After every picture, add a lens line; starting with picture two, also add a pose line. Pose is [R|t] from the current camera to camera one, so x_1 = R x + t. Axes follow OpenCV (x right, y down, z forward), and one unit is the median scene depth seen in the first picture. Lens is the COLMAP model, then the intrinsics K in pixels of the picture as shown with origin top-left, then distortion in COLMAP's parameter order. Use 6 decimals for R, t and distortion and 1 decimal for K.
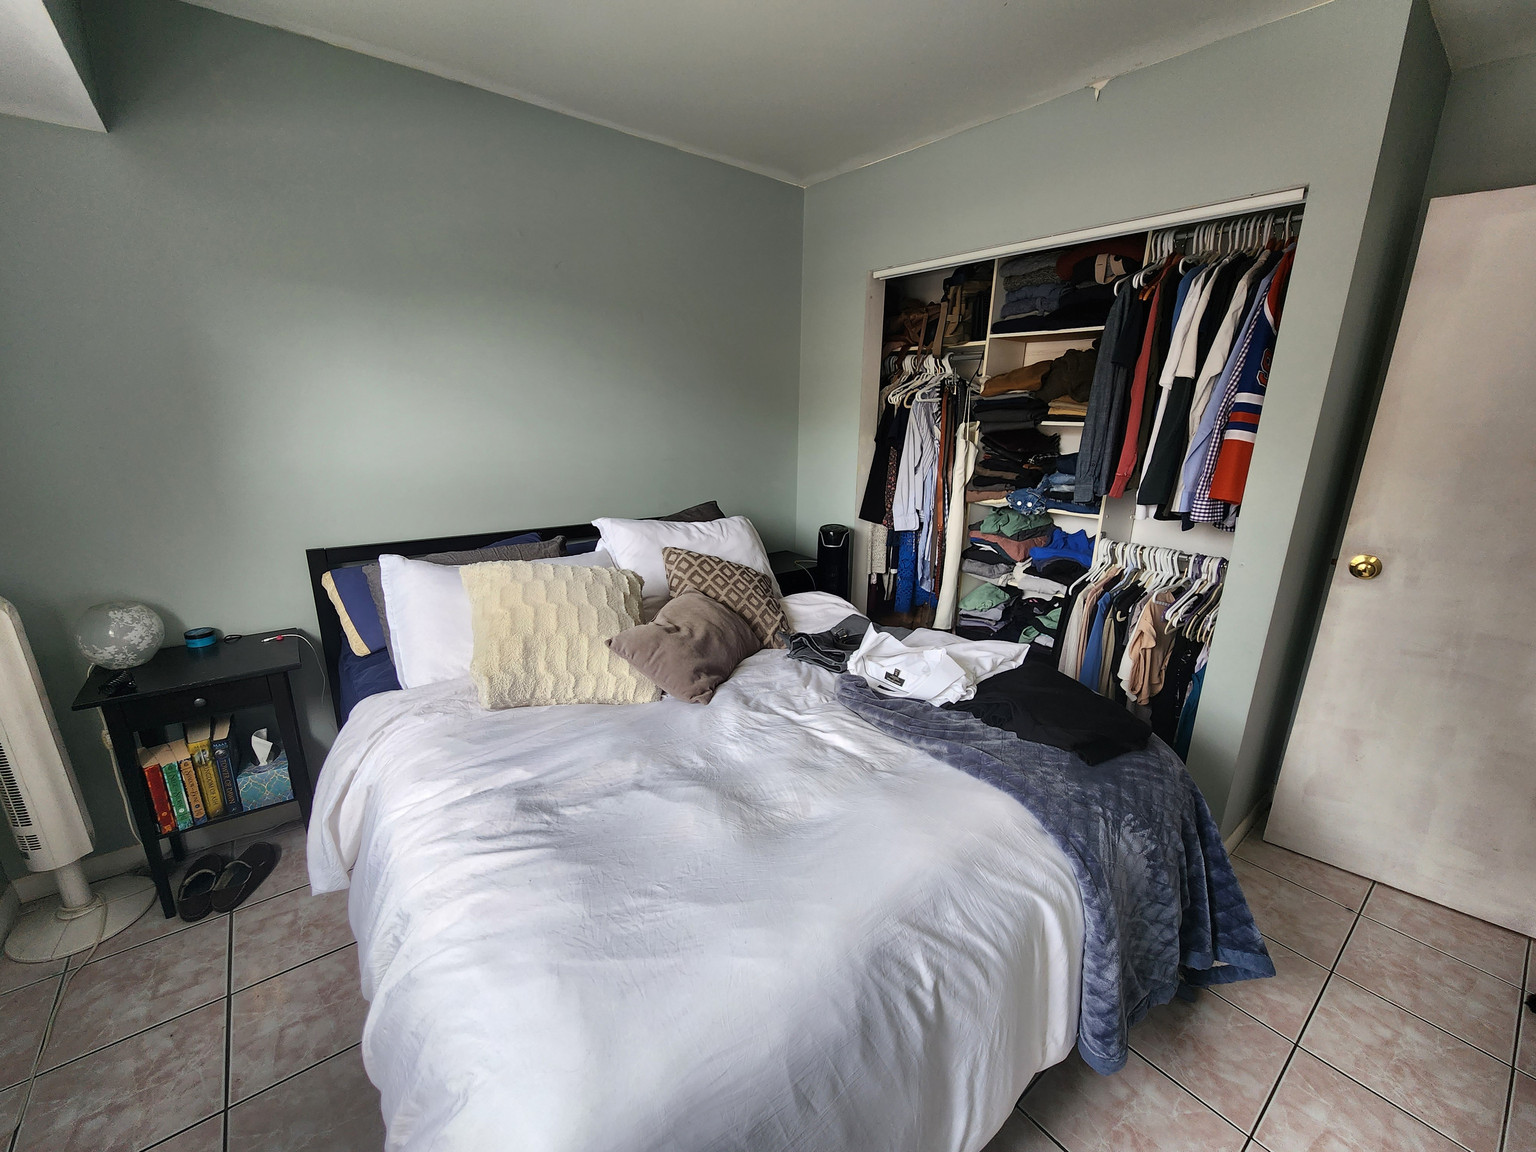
lens RADIAL K [[627.7, 0, 764.8], [0, 627.7, 582.7], [0, 0, 1]] dist [0.003462, -0.002974]
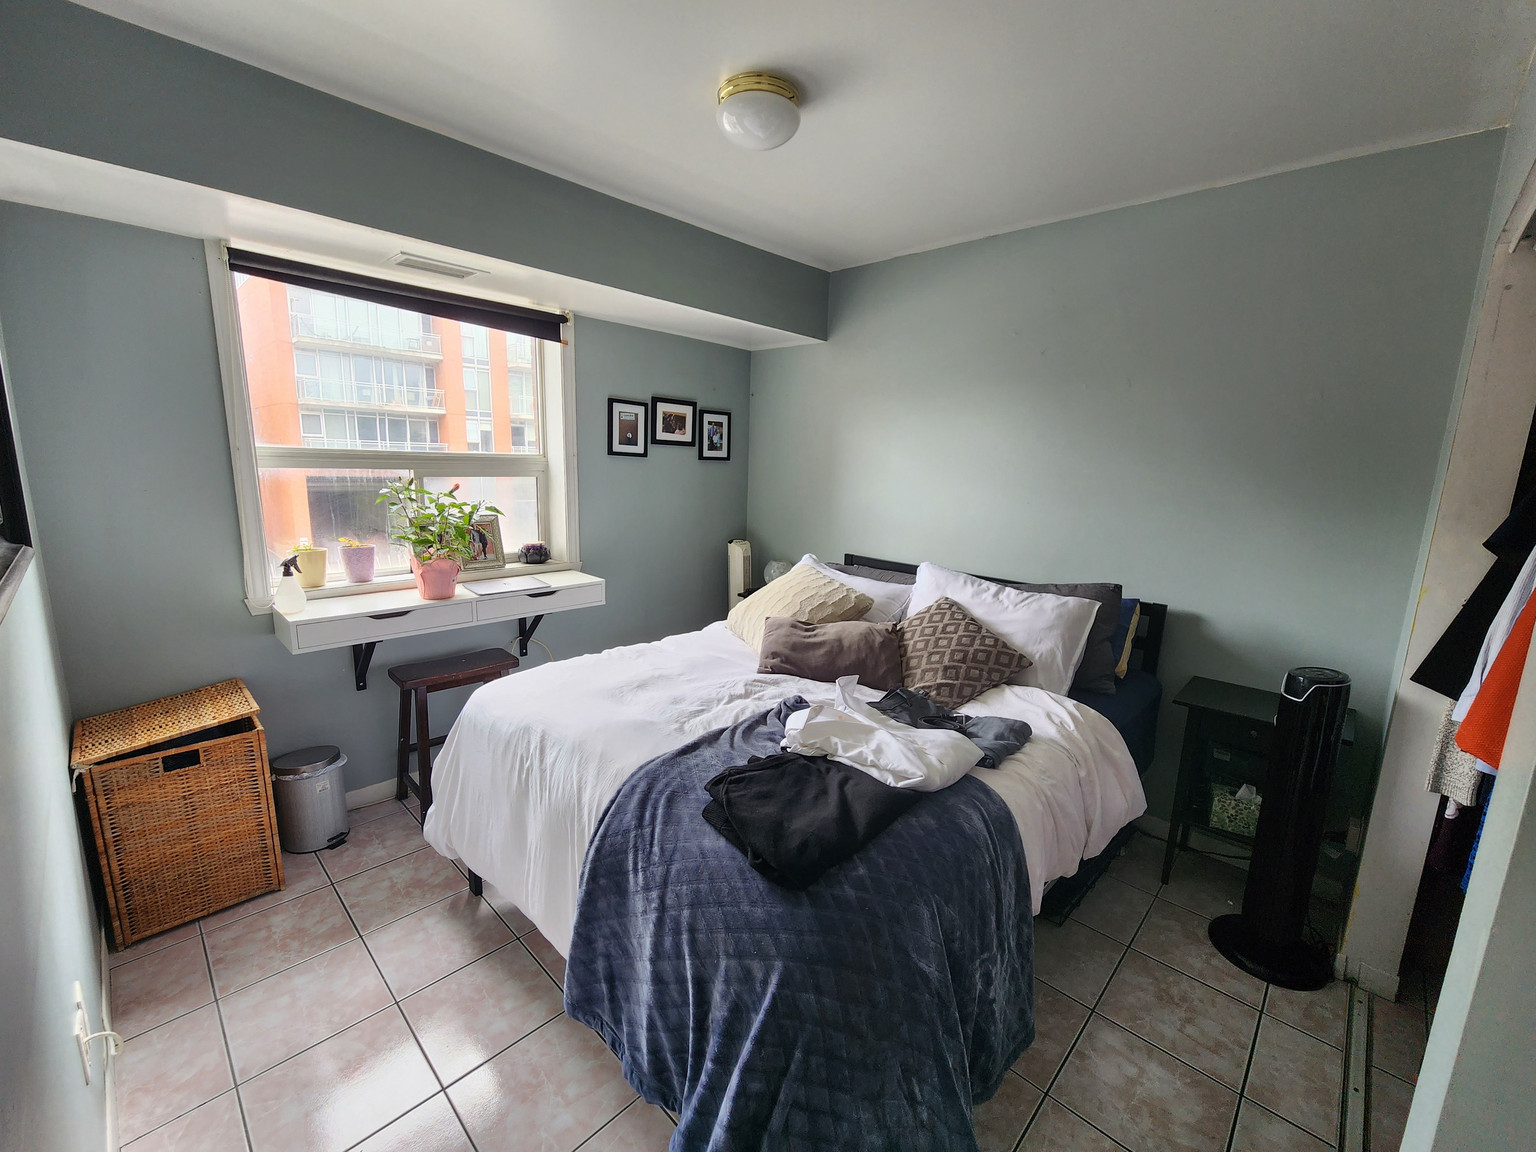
lens RADIAL K [[627.7, 0, 765.0], [0, 627.7, 576.1], [0, 0, 1]] dist [0.003462, -0.002974]
pose [[0.141430, 0.164835, -0.976129, 1.061465], [-0.295462, 0.948126, 0.117297, -0.154565], [0.944828, 0.271819, 0.182795, 0.607787]]
